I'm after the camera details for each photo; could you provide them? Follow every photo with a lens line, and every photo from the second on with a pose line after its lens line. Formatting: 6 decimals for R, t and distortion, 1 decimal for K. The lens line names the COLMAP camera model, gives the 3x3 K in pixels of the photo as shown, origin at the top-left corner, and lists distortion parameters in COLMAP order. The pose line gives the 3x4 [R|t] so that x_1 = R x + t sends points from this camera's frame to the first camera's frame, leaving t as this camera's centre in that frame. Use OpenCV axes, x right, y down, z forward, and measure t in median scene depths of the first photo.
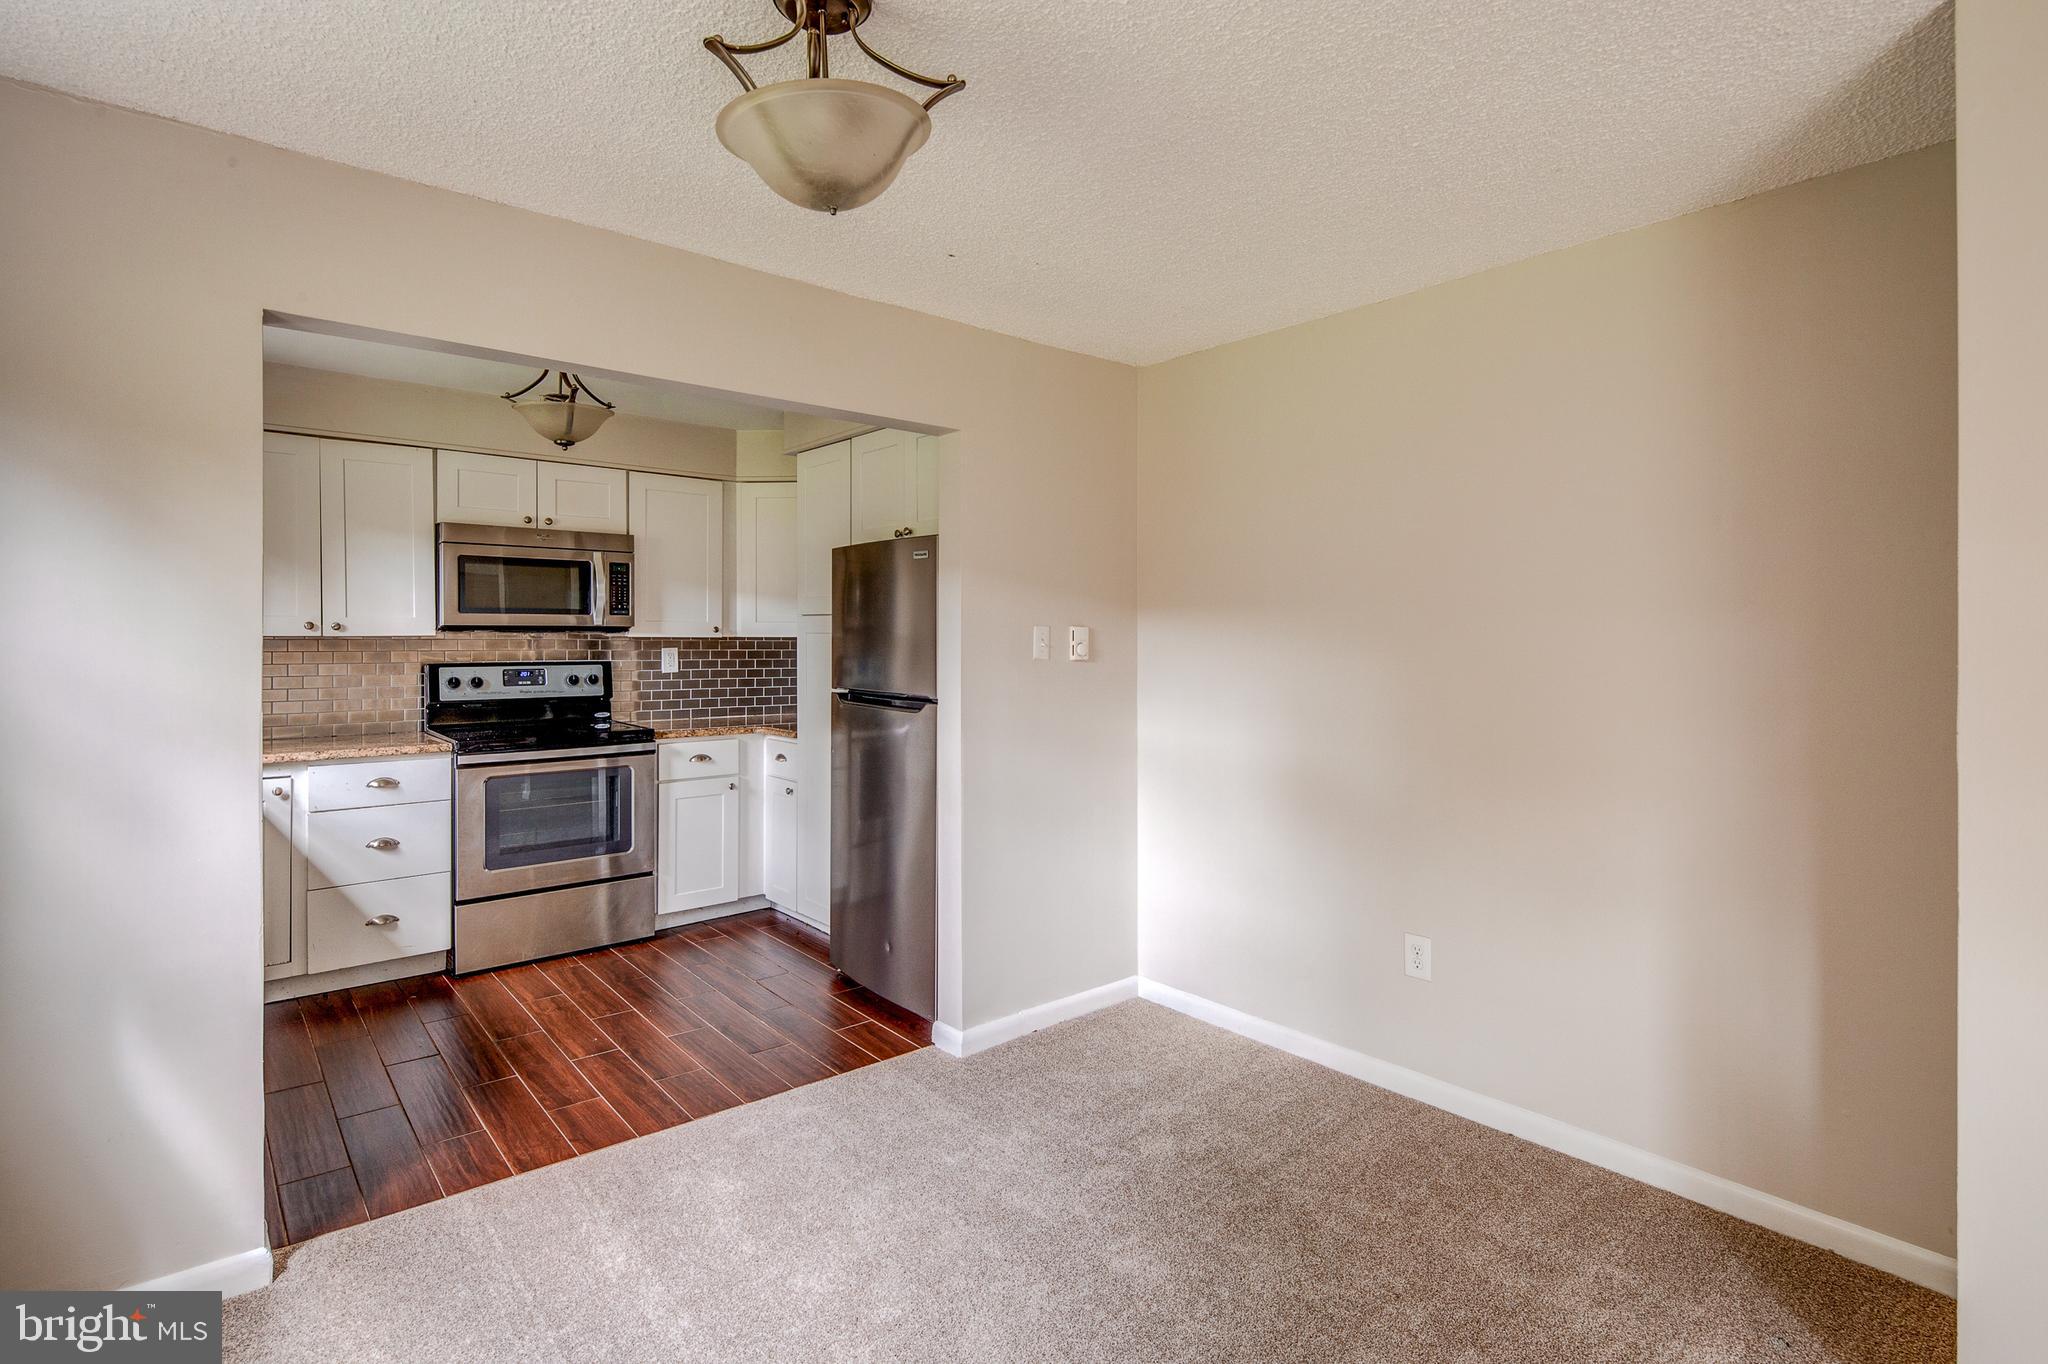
lens RADIAL K [[1001.1, 0, 1027.3], [0, 1001.1, 666.8], [0, 0, 1]] dist [0.007962, -0.001349]
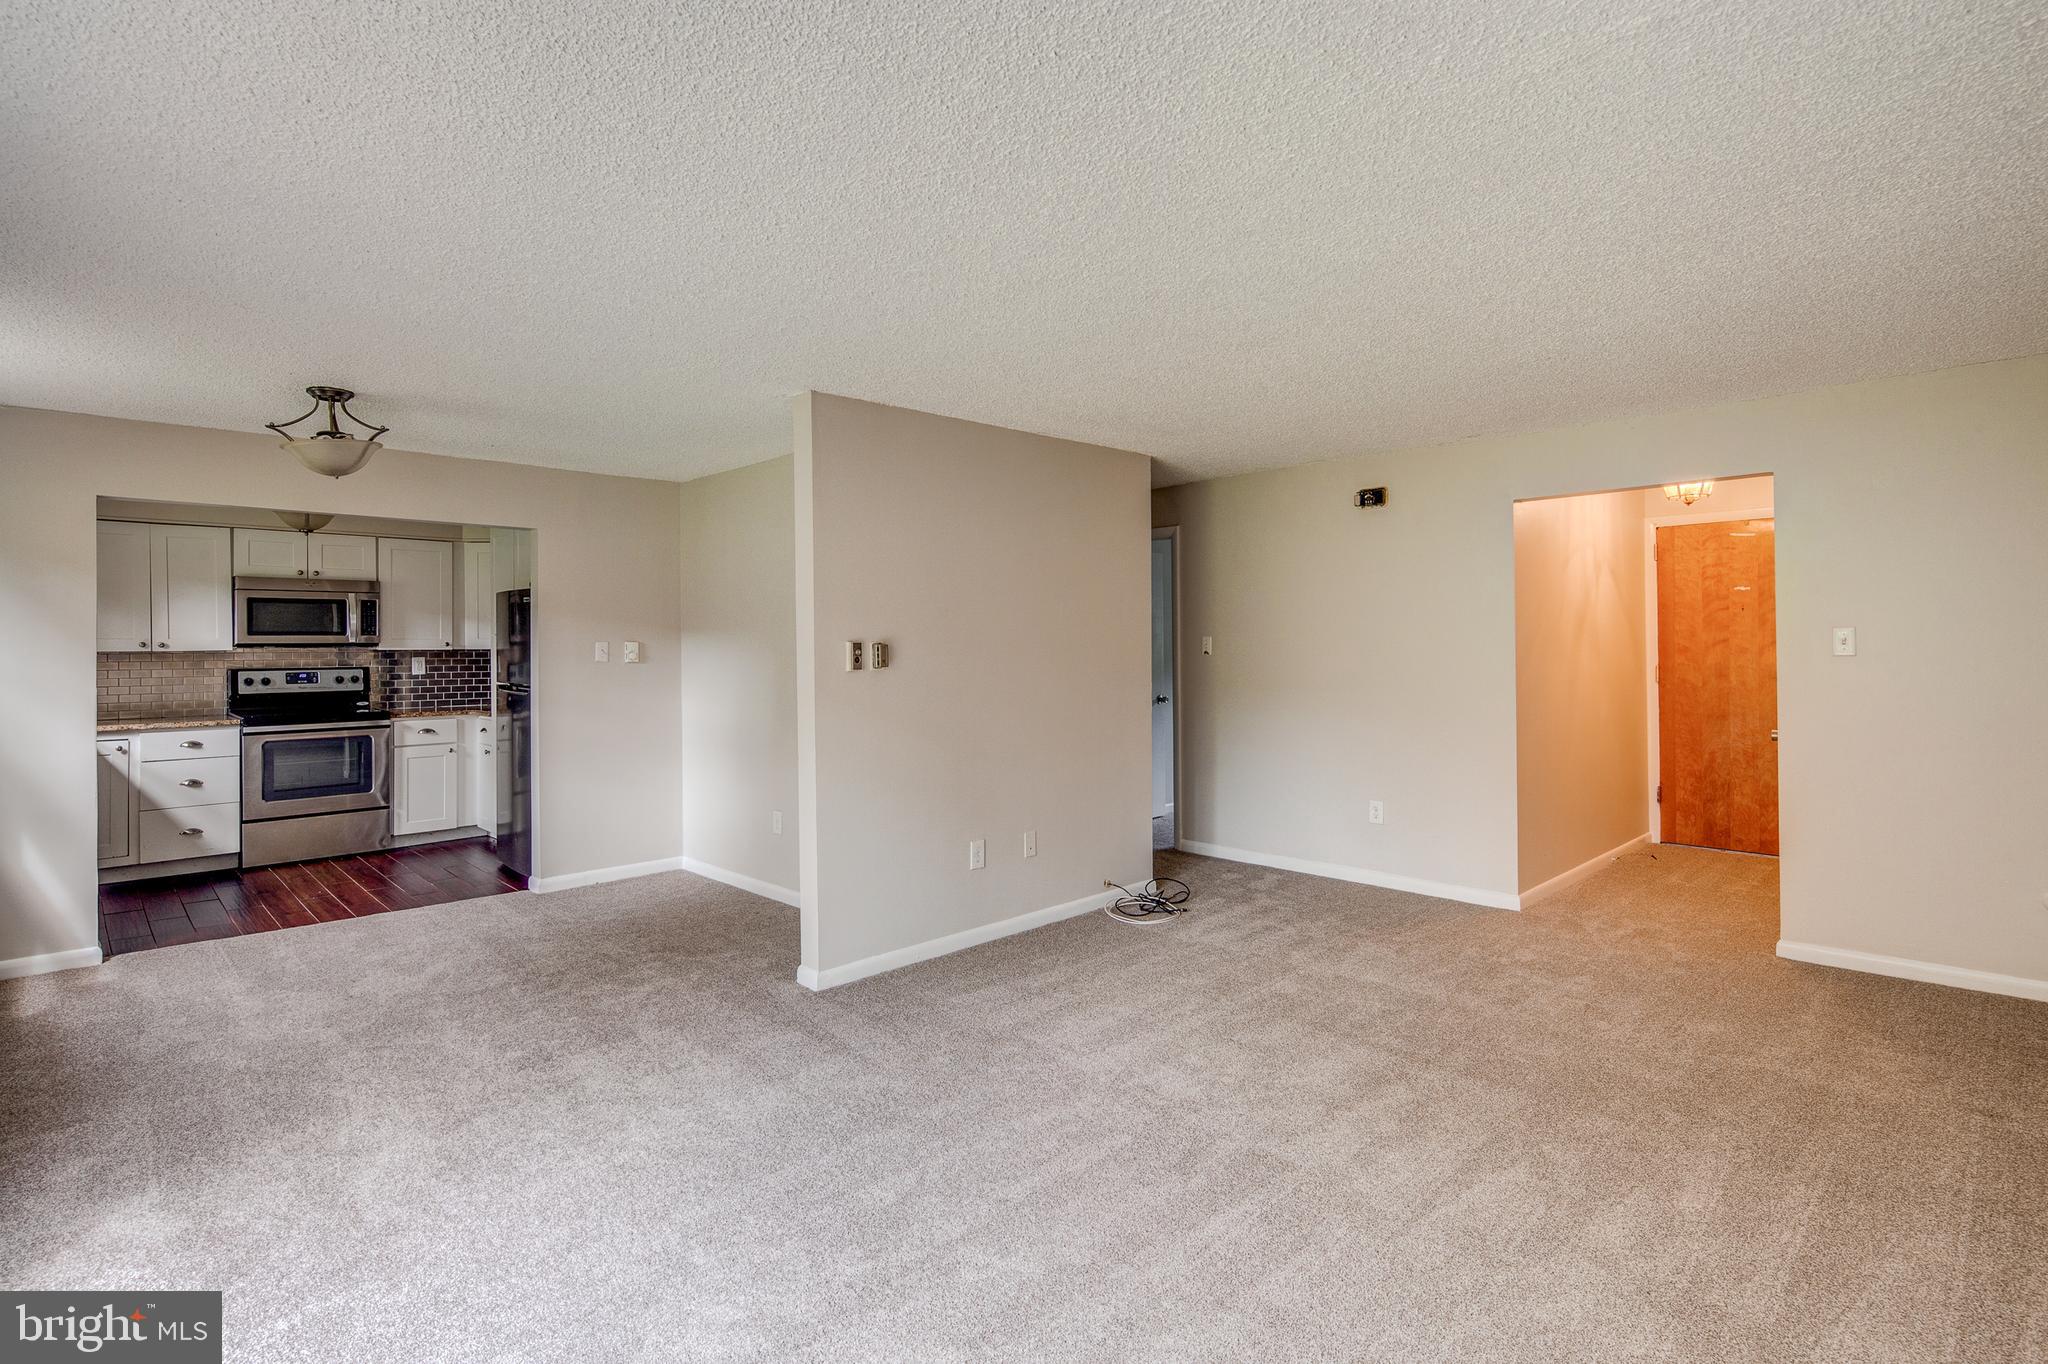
lens RADIAL K [[1001.1, 0, 1024.2], [0, 1001.1, 666.2], [0, 0, 1]] dist [0.007962, -0.001349]
pose [[0.997816, -0.008402, 0.065521, 0.497793], [0.008878, 0.999936, -0.006989, 0.014142], [-0.065459, 0.007556, 0.997827, -0.588092]]
